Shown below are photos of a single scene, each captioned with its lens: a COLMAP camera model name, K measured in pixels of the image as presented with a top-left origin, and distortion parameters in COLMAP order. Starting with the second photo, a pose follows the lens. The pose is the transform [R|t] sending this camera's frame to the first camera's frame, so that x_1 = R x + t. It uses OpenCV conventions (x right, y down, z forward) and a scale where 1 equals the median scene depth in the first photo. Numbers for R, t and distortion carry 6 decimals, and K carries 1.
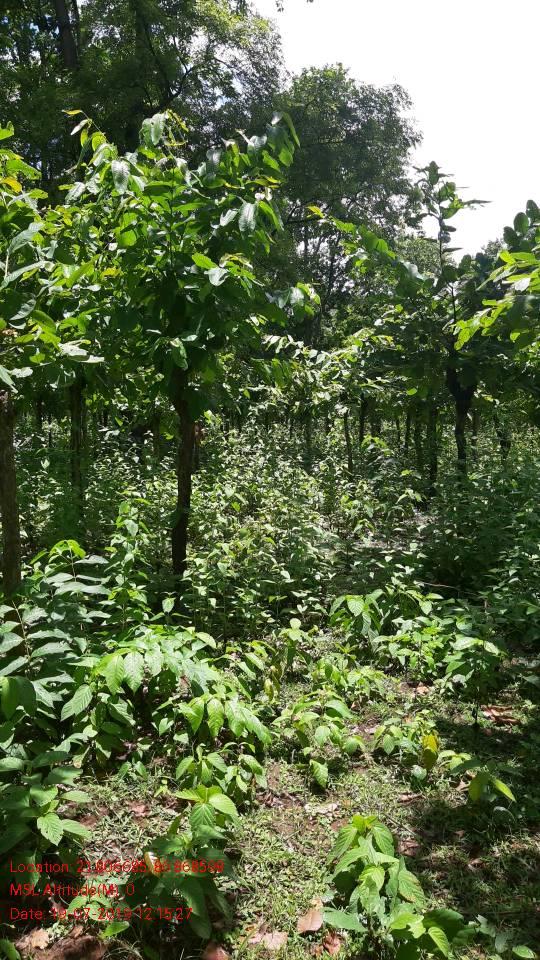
lens RADIAL K [[754.4, 0, 270.0], [0, 754.4, 480.0], [0, 0, 1]] dist [0.091727, -0.187090]
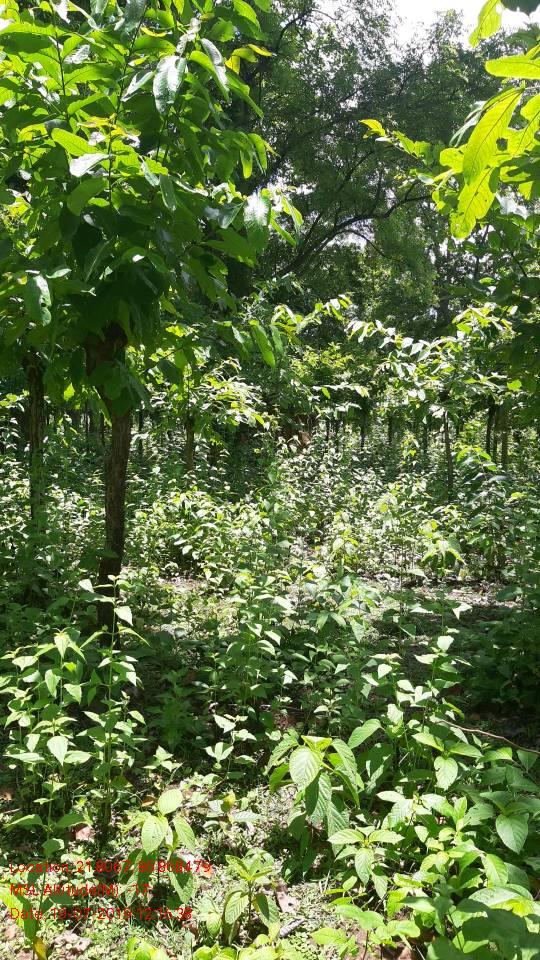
lens RADIAL K [[754.4, 0, 270.0], [0, 754.4, 480.0], [0, 0, 1]] dist [0.091727, -0.187090]
pose [[0.981316, 0.025762, -0.190673, 0.072699], [-0.027797, 0.999582, -0.008006, -0.010503], [0.190387, 0.013156, 0.981621, 0.184305]]
